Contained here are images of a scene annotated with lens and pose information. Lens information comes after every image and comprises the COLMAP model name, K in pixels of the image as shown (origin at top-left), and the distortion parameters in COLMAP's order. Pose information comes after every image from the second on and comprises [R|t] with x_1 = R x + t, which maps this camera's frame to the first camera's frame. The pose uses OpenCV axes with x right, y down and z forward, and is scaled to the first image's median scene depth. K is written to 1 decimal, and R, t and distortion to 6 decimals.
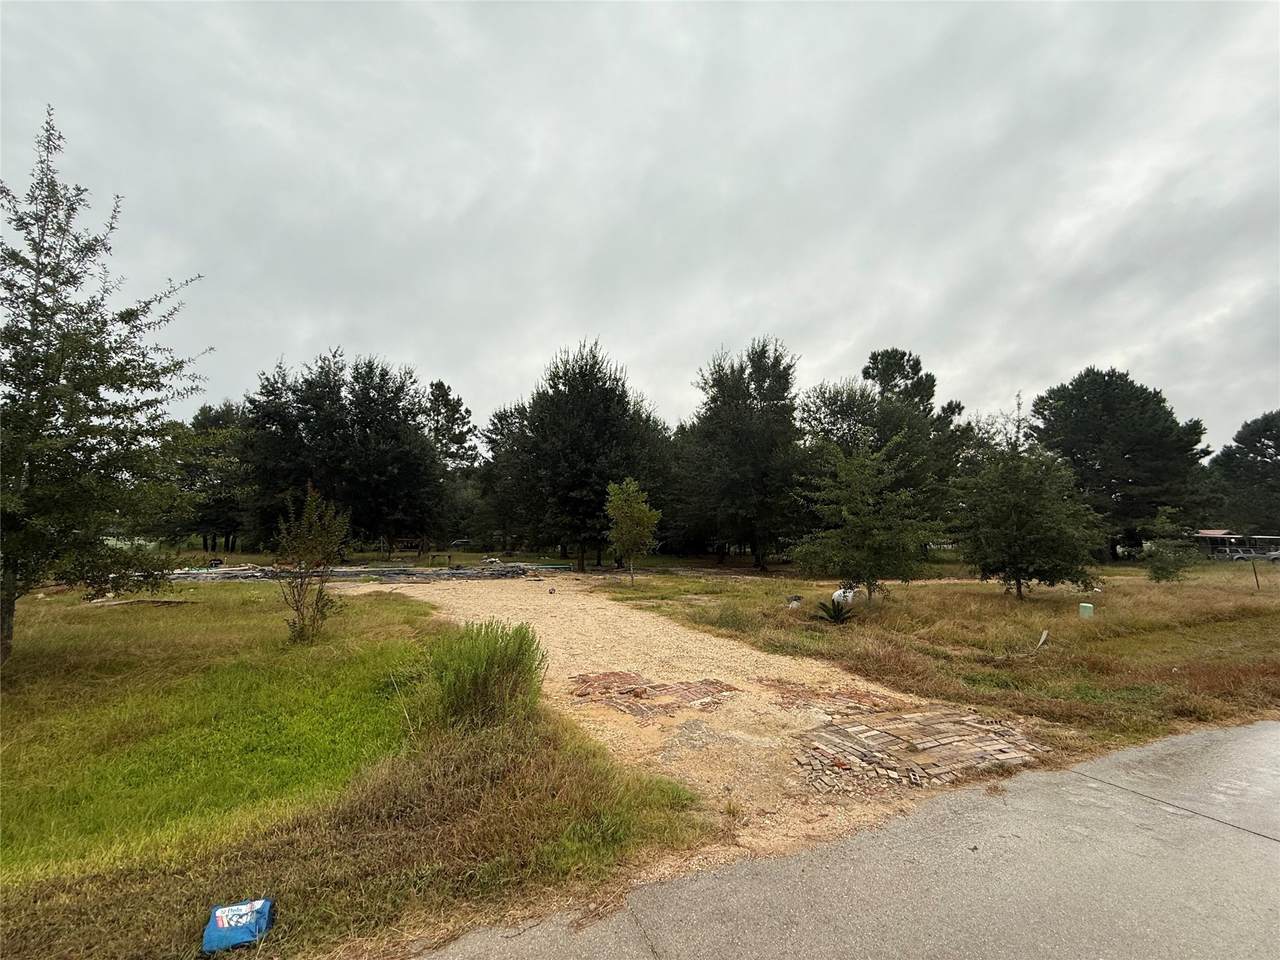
lens RADIAL K [[508.0, 0, 638.4], [0, 508.0, 489.0], [0, 0, 1]] dist [-0.000930, 0.000039]
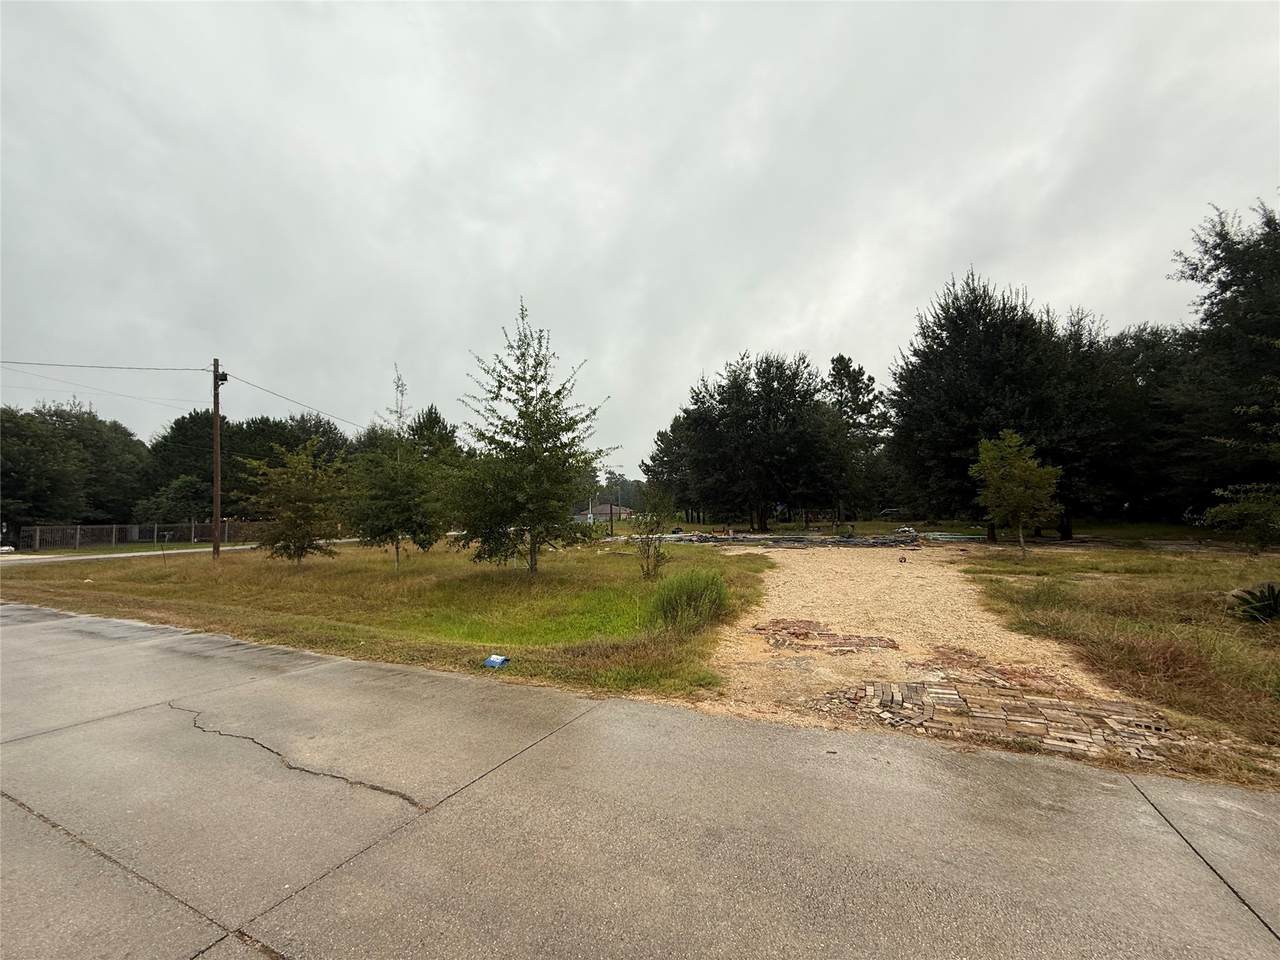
lens RADIAL K [[508.0, 0, 638.4], [0, 508.0, 489.0], [0, 0, 1]] dist [-0.000930, 0.000039]
pose [[0.675662, -0.056368, -0.735053, 0.110745], [0.098575, 0.995027, 0.014306, 0.000459], [0.730591, -0.082124, 0.677859, -0.011418]]
